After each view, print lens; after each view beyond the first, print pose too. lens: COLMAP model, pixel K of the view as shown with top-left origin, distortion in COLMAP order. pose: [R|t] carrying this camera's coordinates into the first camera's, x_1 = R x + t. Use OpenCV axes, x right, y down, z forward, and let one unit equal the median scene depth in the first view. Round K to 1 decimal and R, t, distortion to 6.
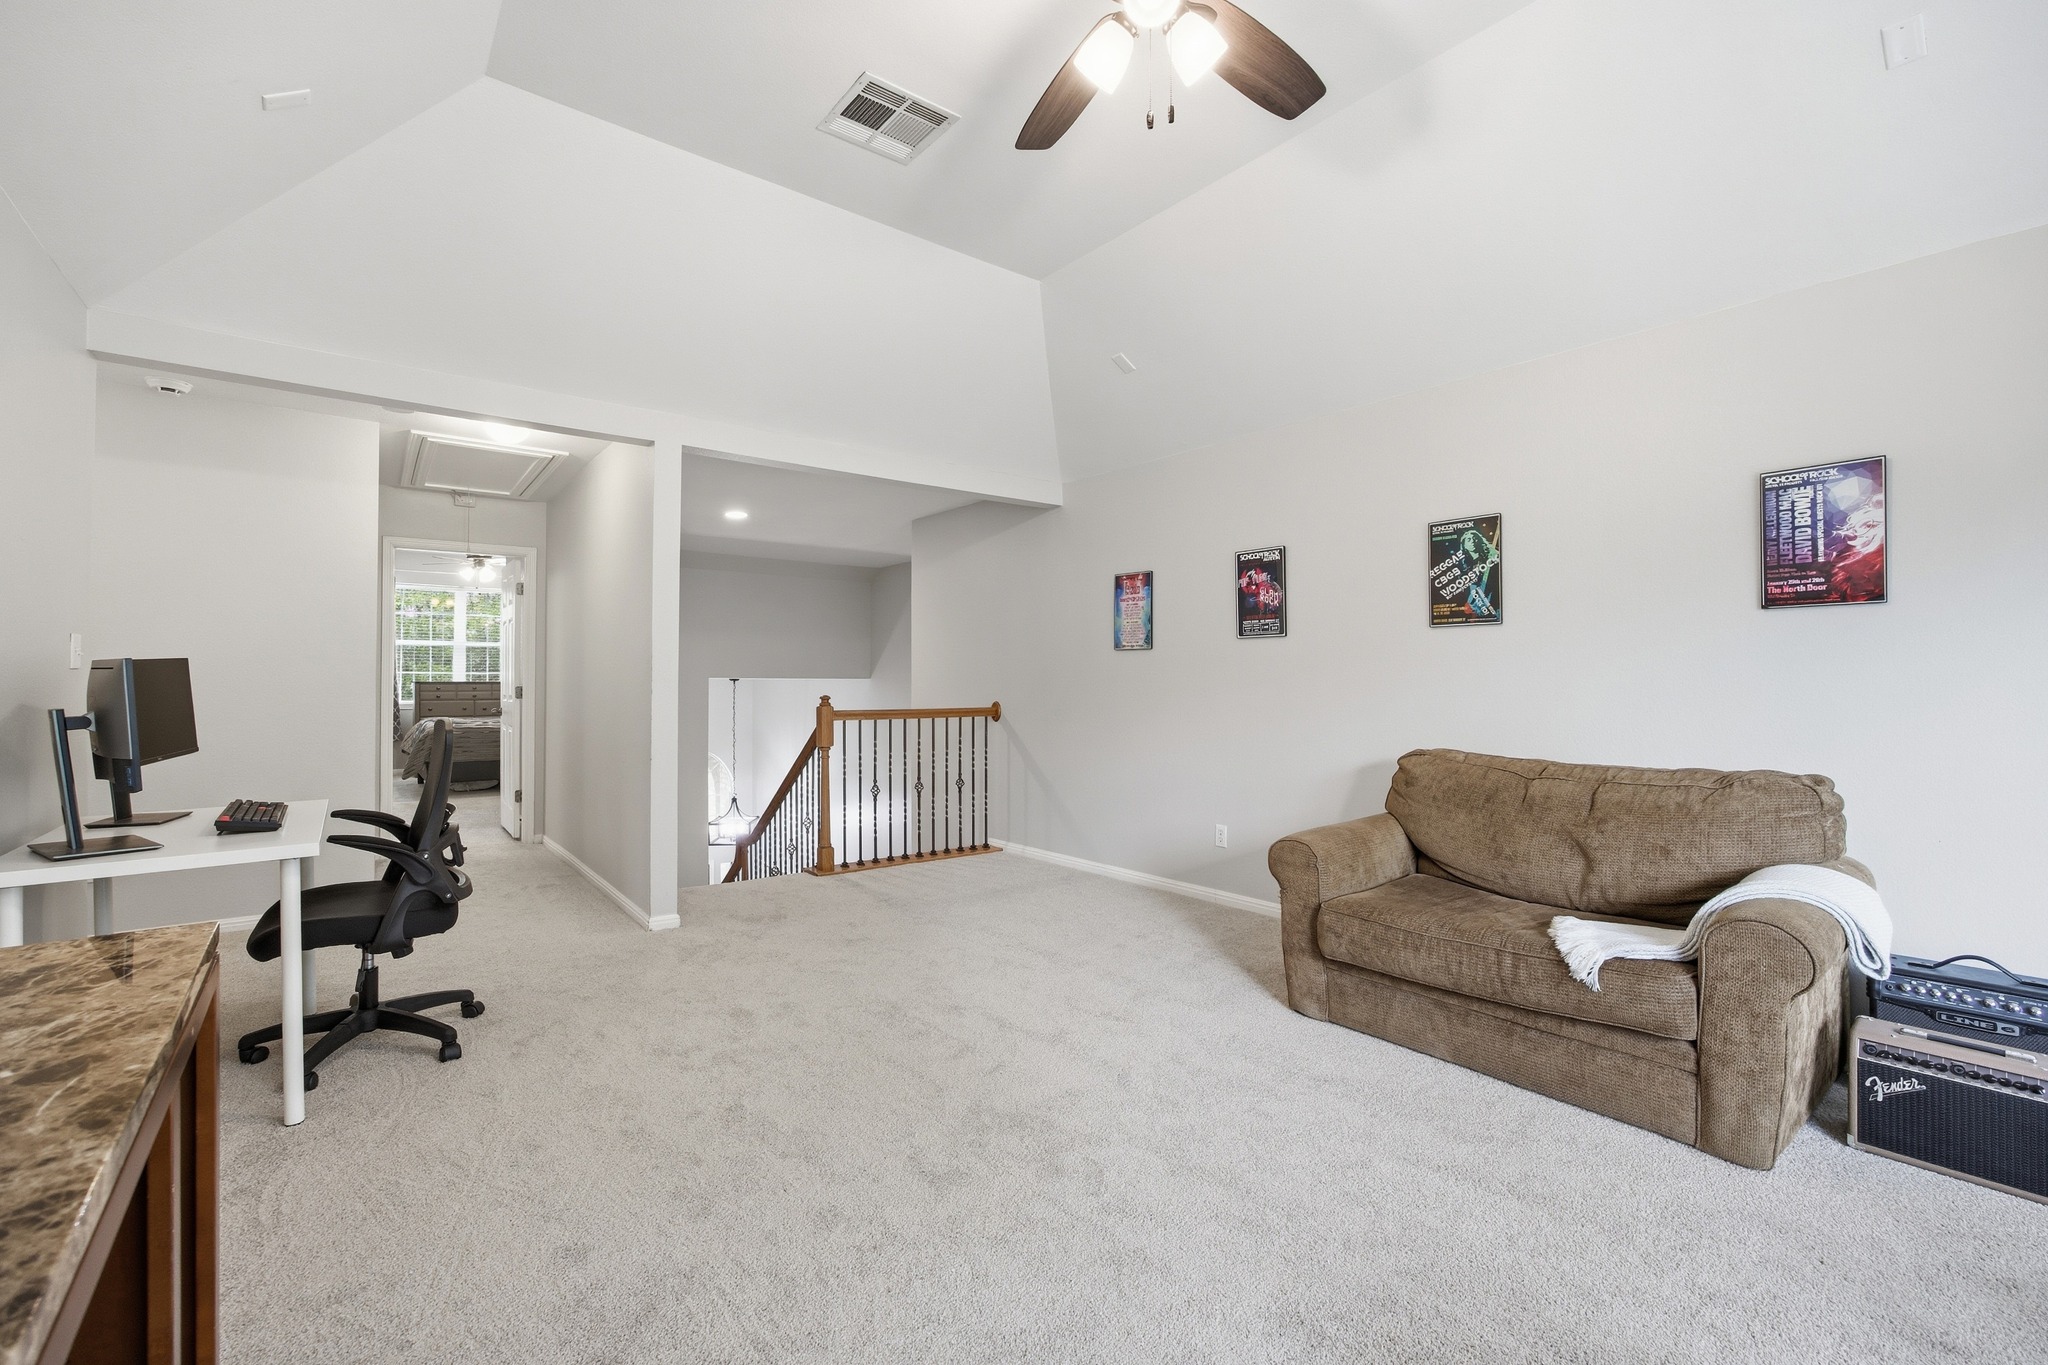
lens RADIAL K [[923.9, 0, 1028.5], [0, 923.9, 681.5], [0, 0, 1]] dist [-0.001461, -0.000026]
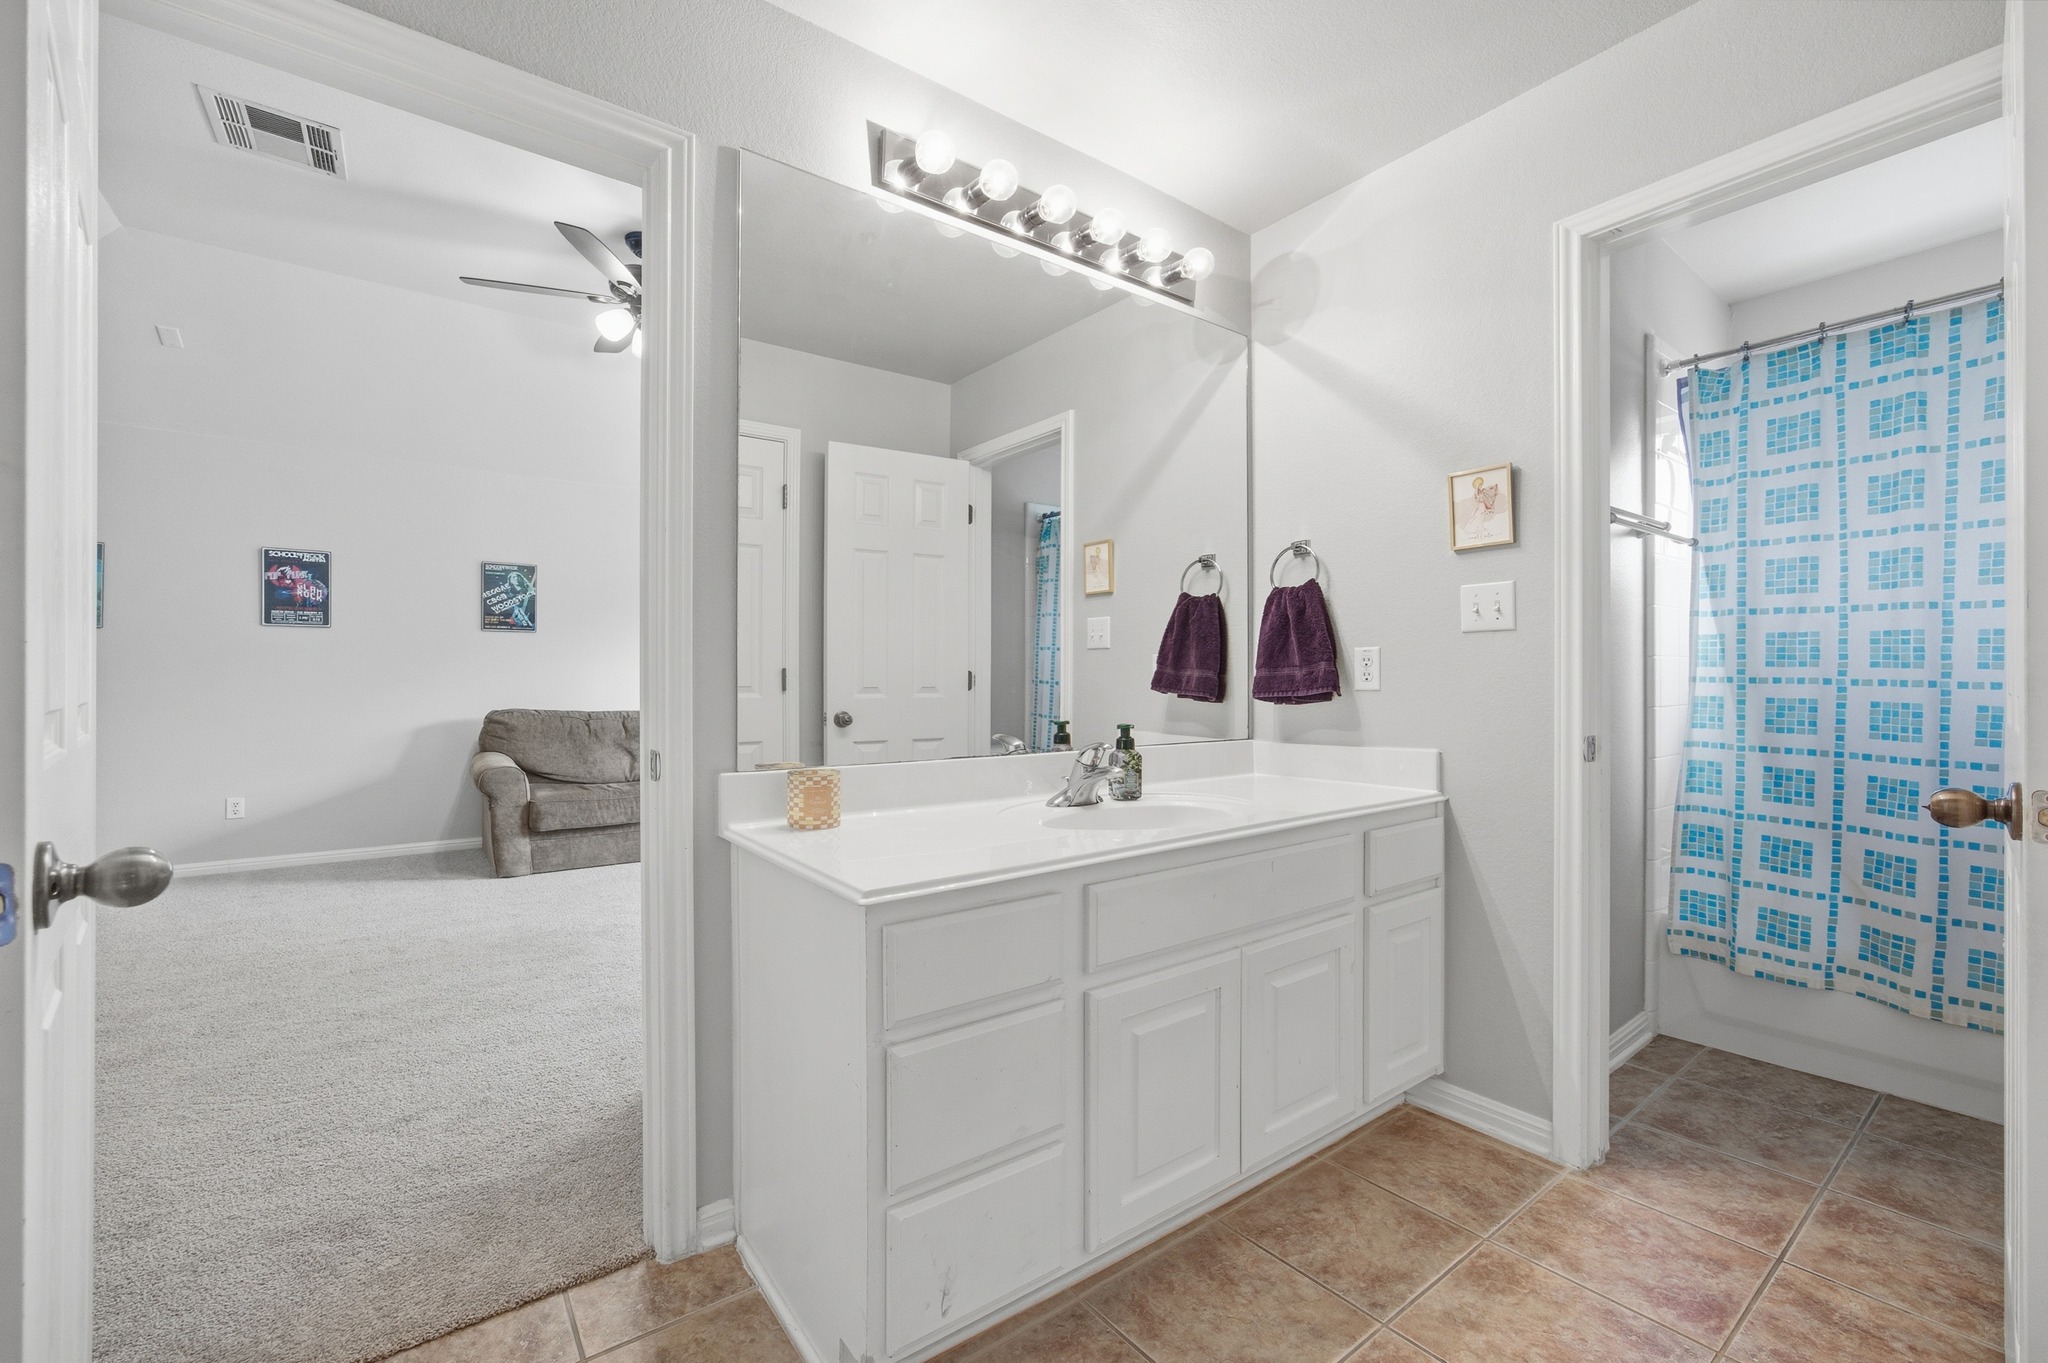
lens RADIAL K [[850.5, 0, 1027.7], [0, 850.5, 696.7], [0, 0, 1]] dist [-0.000187, -0.000175]
pose [[0.017056, -0.017667, 0.999698, -0.961341], [-0.001053, 0.999843, 0.017688, 0.024707], [-0.999854, -0.001354, 0.017035, 0.086191]]
